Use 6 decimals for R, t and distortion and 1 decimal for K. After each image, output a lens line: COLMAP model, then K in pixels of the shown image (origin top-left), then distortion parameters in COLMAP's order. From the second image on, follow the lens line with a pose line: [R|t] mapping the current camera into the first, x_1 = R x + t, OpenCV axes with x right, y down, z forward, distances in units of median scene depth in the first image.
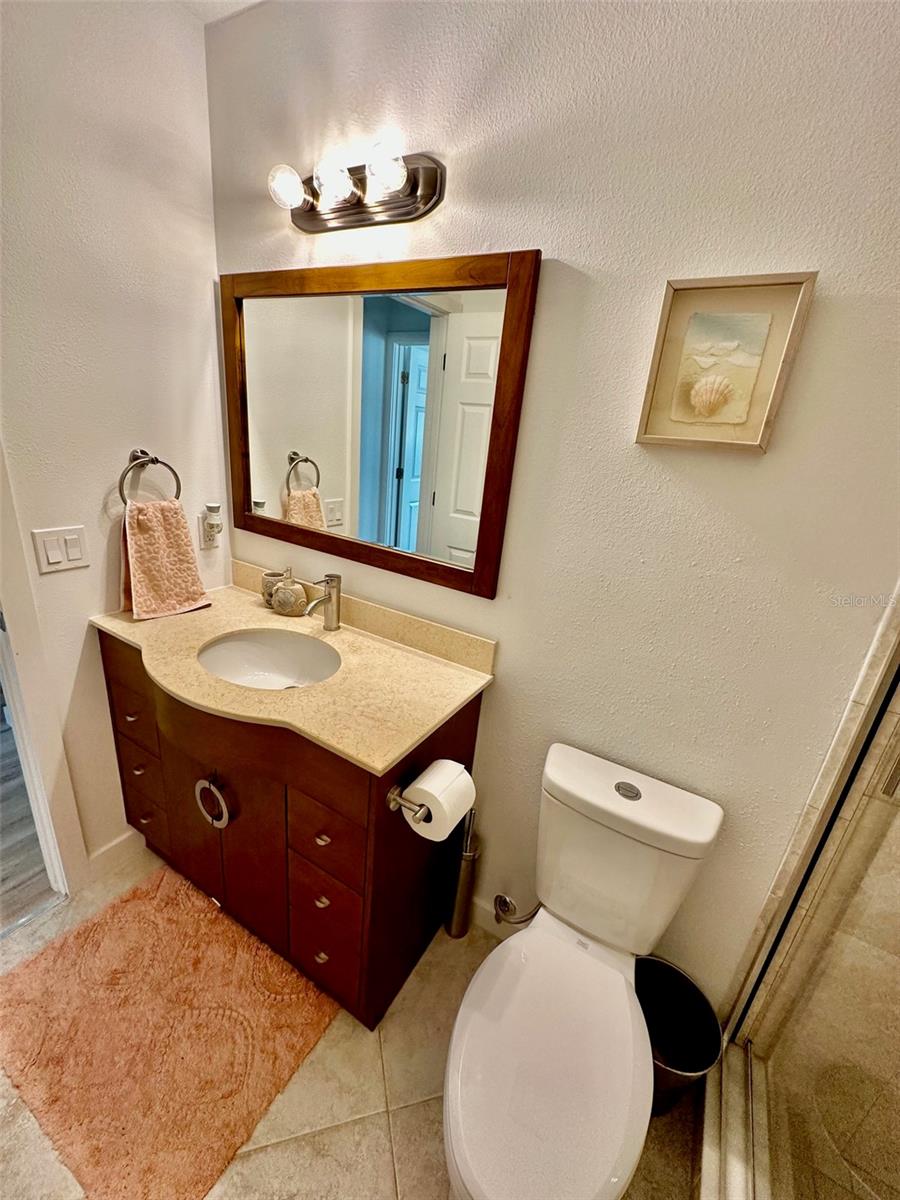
lens RADIAL K [[478.1, 0, 448.4], [0, 478.1, 602.7], [0, 0, 1]] dist [-0.003160, 0.000267]
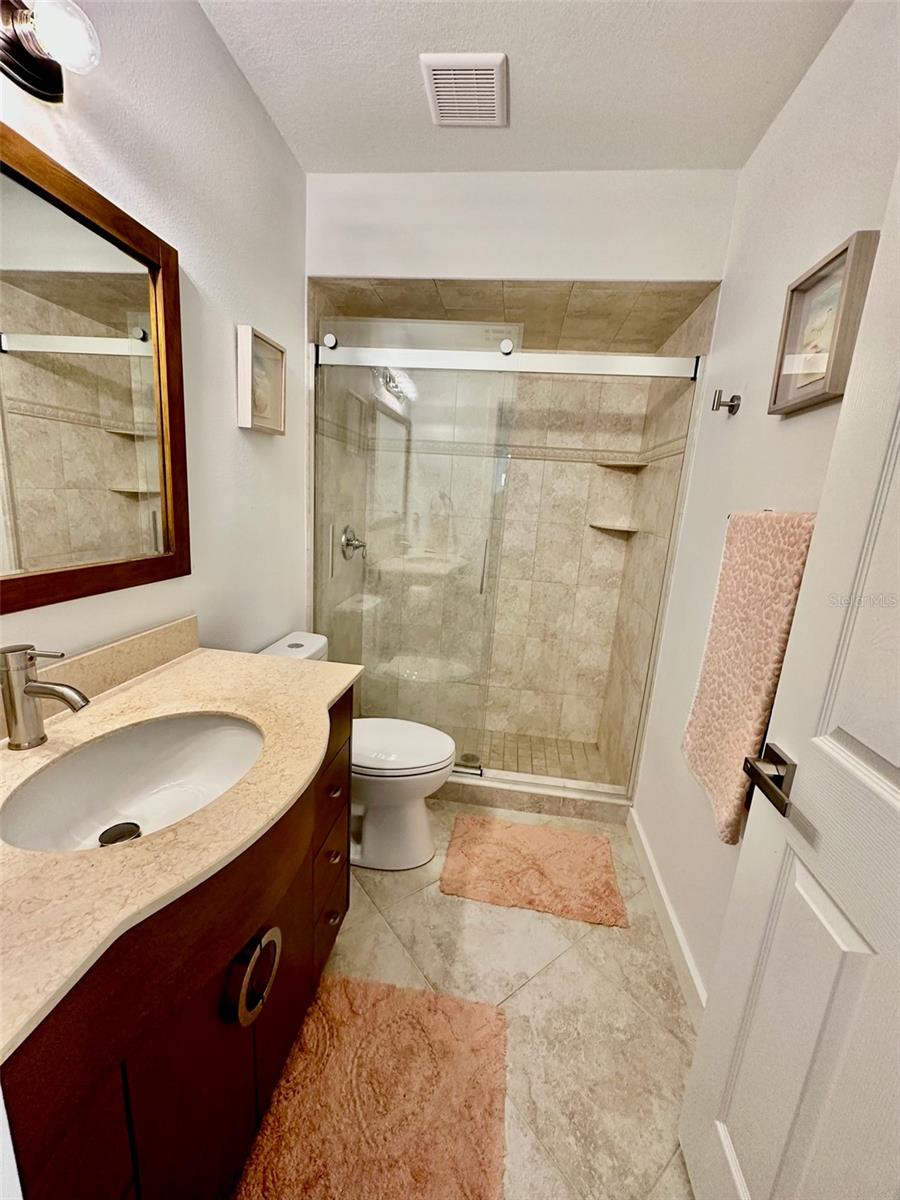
lens RADIAL K [[478.1, 0, 452.8], [0, 478.1, 596.4], [0, 0, 1]] dist [-0.003160, 0.000267]
pose [[-0.381084, -0.310985, 0.870668, -1.116951], [0.204201, 0.890162, 0.407325, -0.288912], [-0.901708, 0.333016, -0.275723, 0.852830]]
